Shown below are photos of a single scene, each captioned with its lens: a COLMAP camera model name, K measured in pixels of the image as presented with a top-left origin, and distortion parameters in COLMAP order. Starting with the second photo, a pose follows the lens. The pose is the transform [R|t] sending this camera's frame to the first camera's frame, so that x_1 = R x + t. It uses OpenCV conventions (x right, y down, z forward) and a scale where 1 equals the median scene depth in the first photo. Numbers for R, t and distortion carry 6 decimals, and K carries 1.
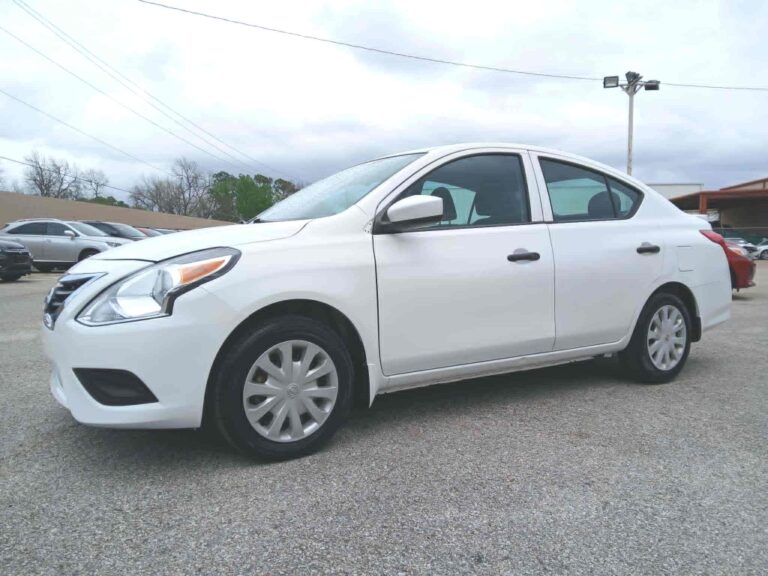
lens RADIAL K [[602.0, 0, 384.0], [0, 602.0, 288.0], [0, 0, 1]] dist [0.055043, -0.112369]
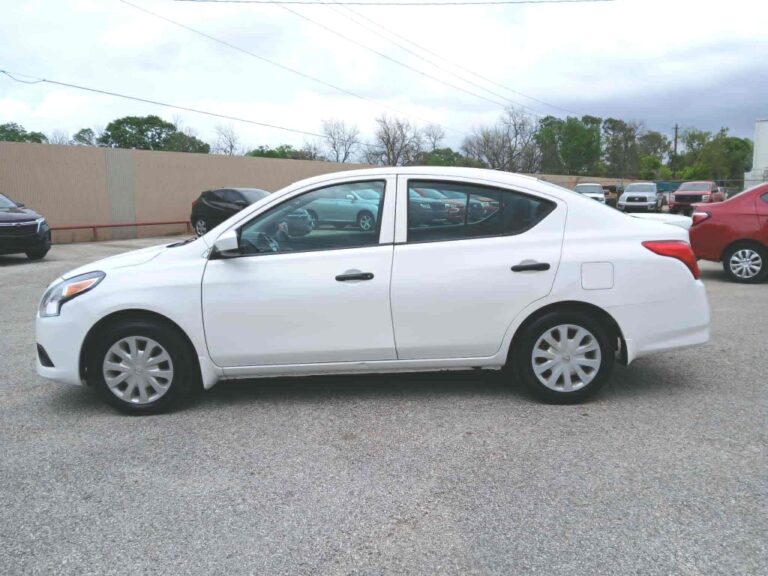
lens RADIAL K [[602.0, 0, 384.0], [0, 602.0, 288.0], [0, 0, 1]] dist [0.055043, -0.112369]
pose [[0.853888, 0.063772, -0.516534, 0.159858], [-0.015868, 0.995193, 0.096637, -0.026022], [0.520214, -0.074321, 0.850796, 0.010739]]
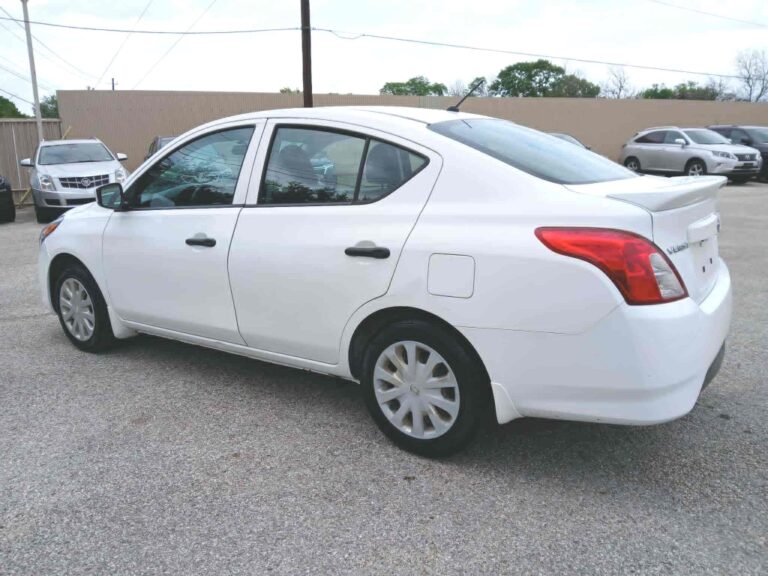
lens RADIAL K [[602.0, 0, 384.0], [0, 602.0, 288.0], [0, 0, 1]] dist [0.055043, -0.112369]
pose [[0.386390, 0.201683, -0.900015, 0.229433], [-0.042355, 0.978650, 0.201120, -0.034657], [0.921362, -0.039591, 0.386683, 0.163696]]
